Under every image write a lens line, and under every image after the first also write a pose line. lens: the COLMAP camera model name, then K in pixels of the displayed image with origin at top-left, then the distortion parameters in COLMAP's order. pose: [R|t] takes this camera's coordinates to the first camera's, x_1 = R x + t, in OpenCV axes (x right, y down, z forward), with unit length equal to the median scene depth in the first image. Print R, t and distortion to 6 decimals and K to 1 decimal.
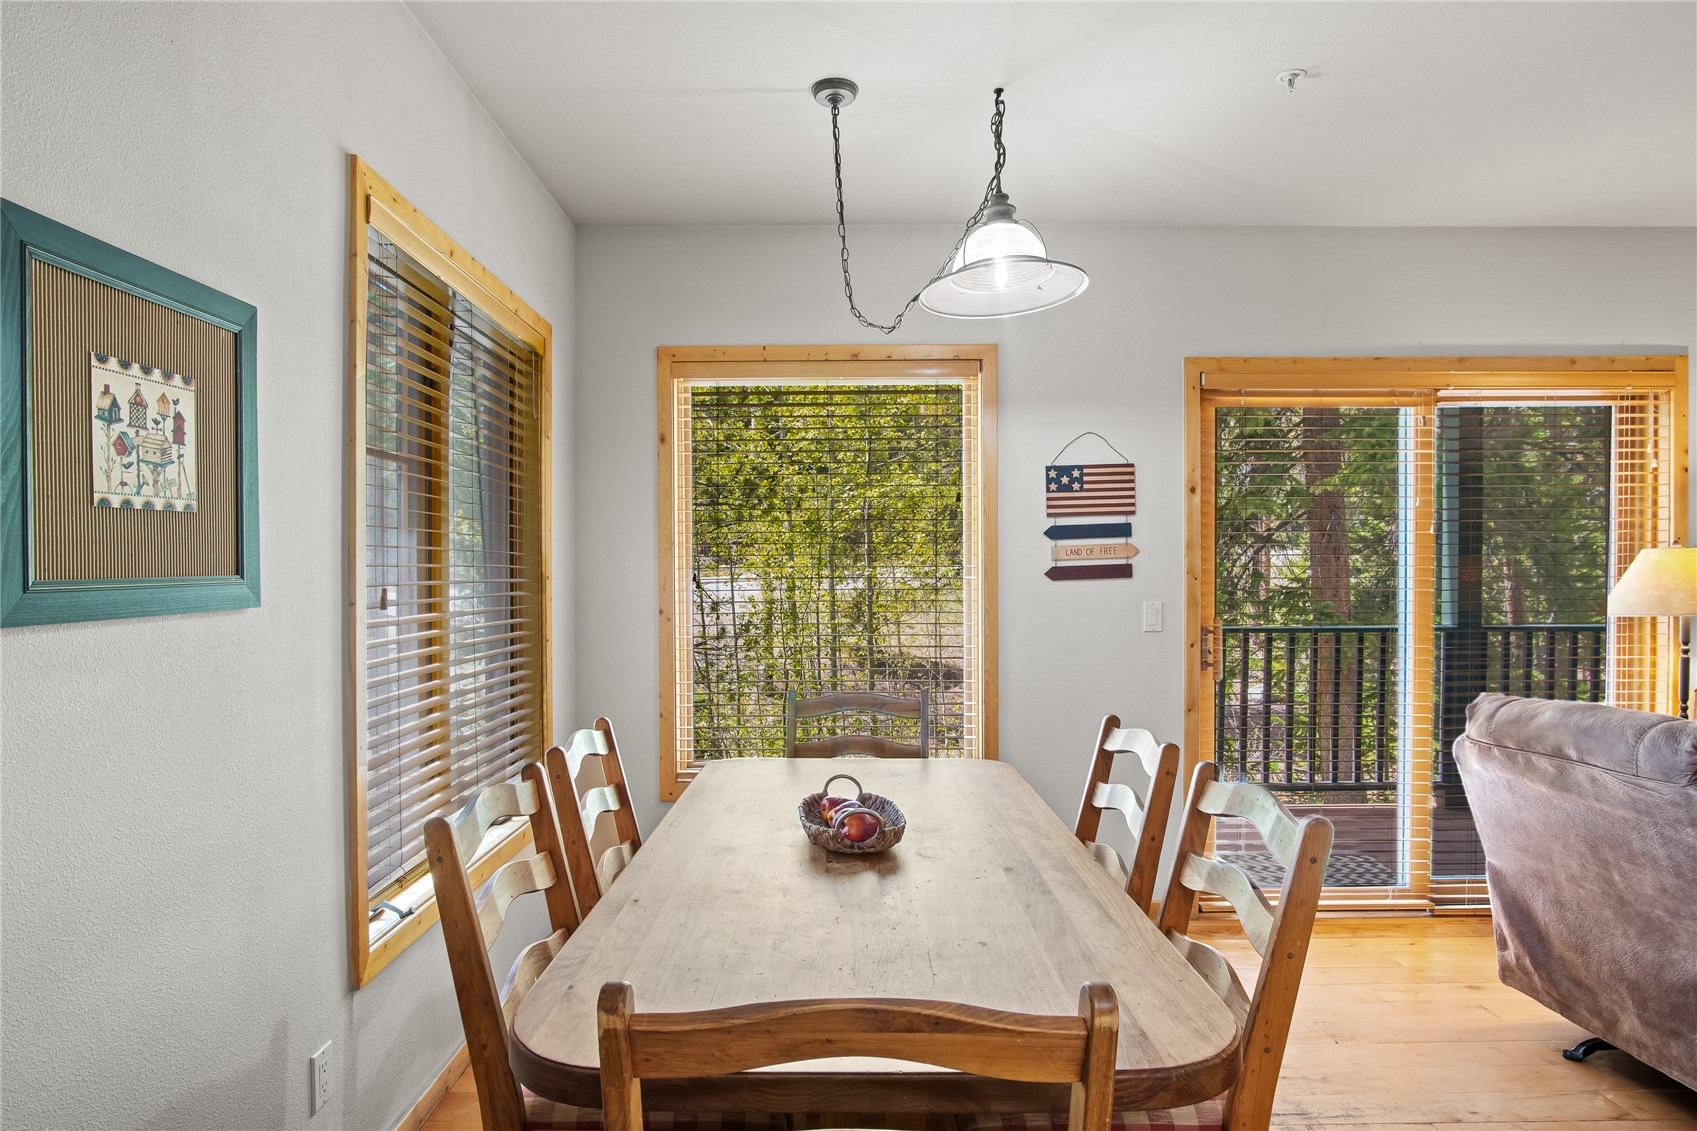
lens RADIAL K [[925.7, 0, 835.2], [0, 925.7, 598.5], [0, 0, 1]] dist [-0.022847, 0.003148]
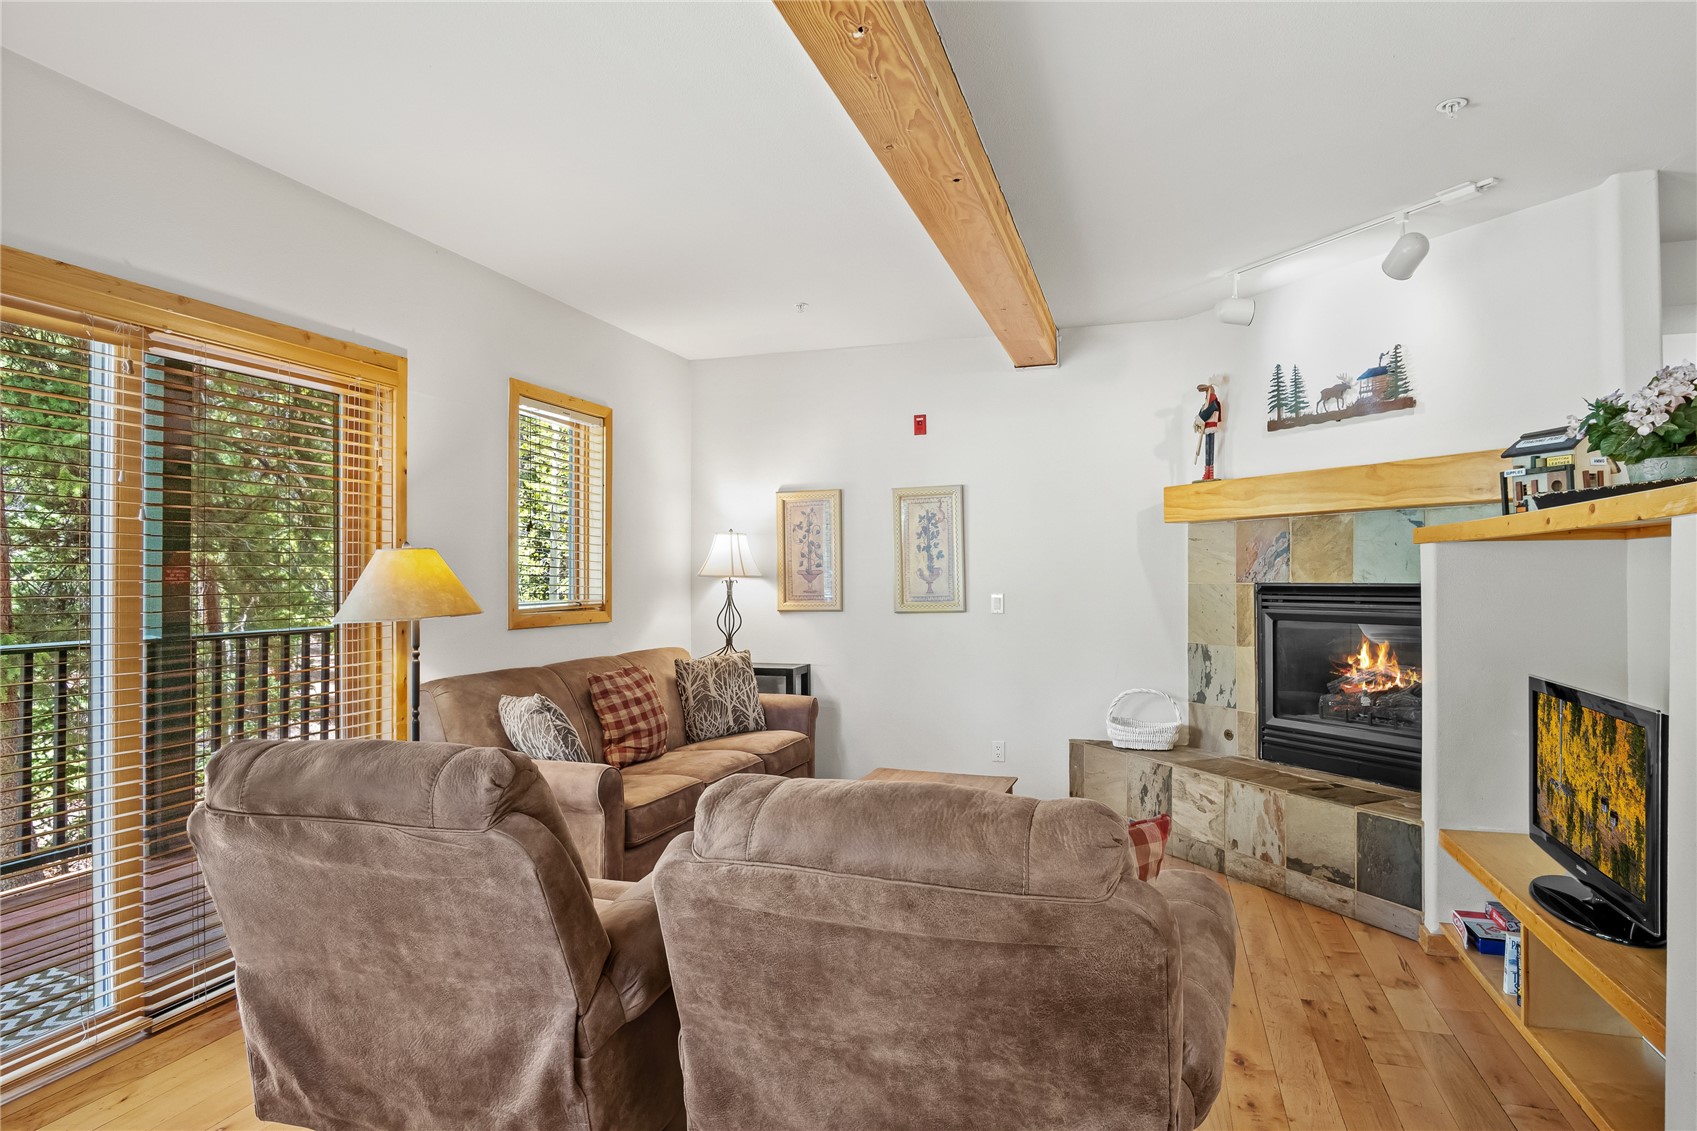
lens RADIAL K [[924.9, 0, 848.5], [0, 924.9, 565.5], [0, 0, 1]] dist [-0.031756, 0.006855]
pose [[0.308108, 0.013638, 0.951254, 0.146467], [0.020876, 0.999560, -0.021093, -0.008202], [-0.951122, 0.026357, 0.307687, 0.263932]]
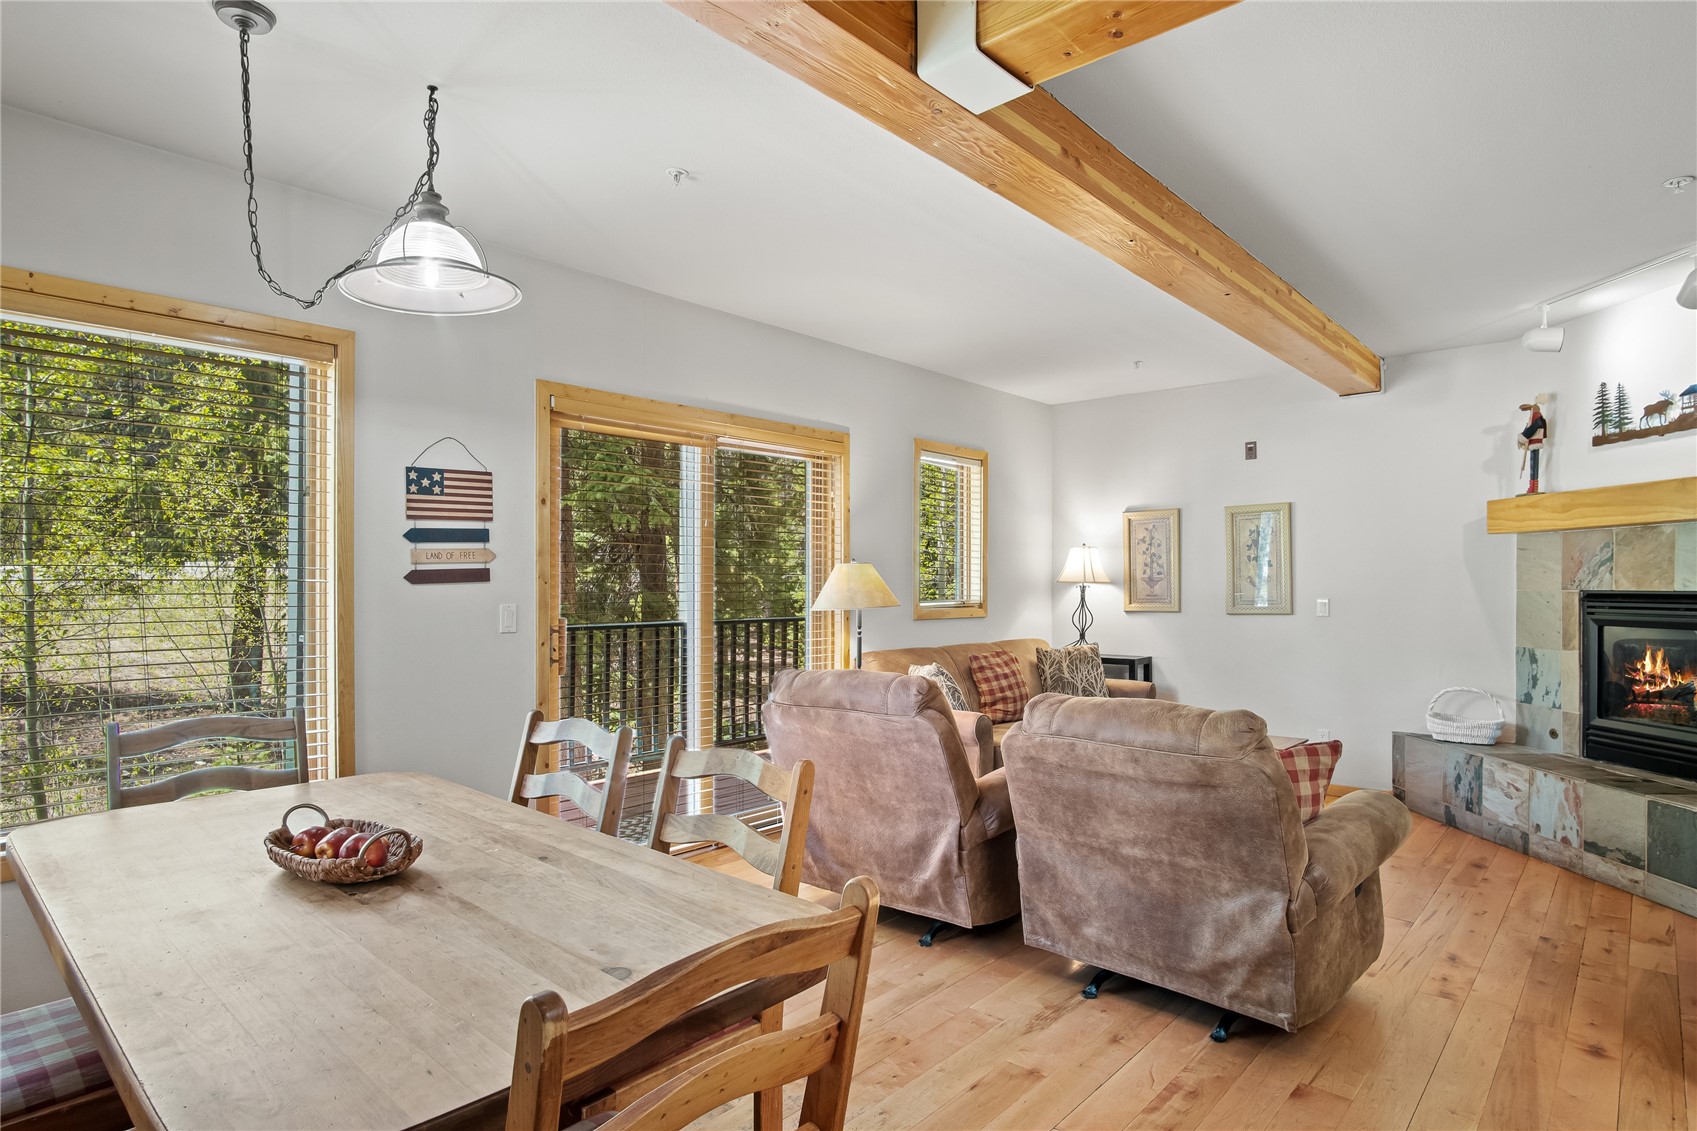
lens RADIAL K [[907.6, 0, 850.7], [0, 907.6, 589.4], [0, 0, 1]] dist [-0.029171, 0.001998]
pose [[0.659810, -0.001185, 0.751432, -0.198710], [0.011669, 0.999894, -0.008669, -0.000668], [-0.751342, 0.014488, 0.659754, 0.029237]]
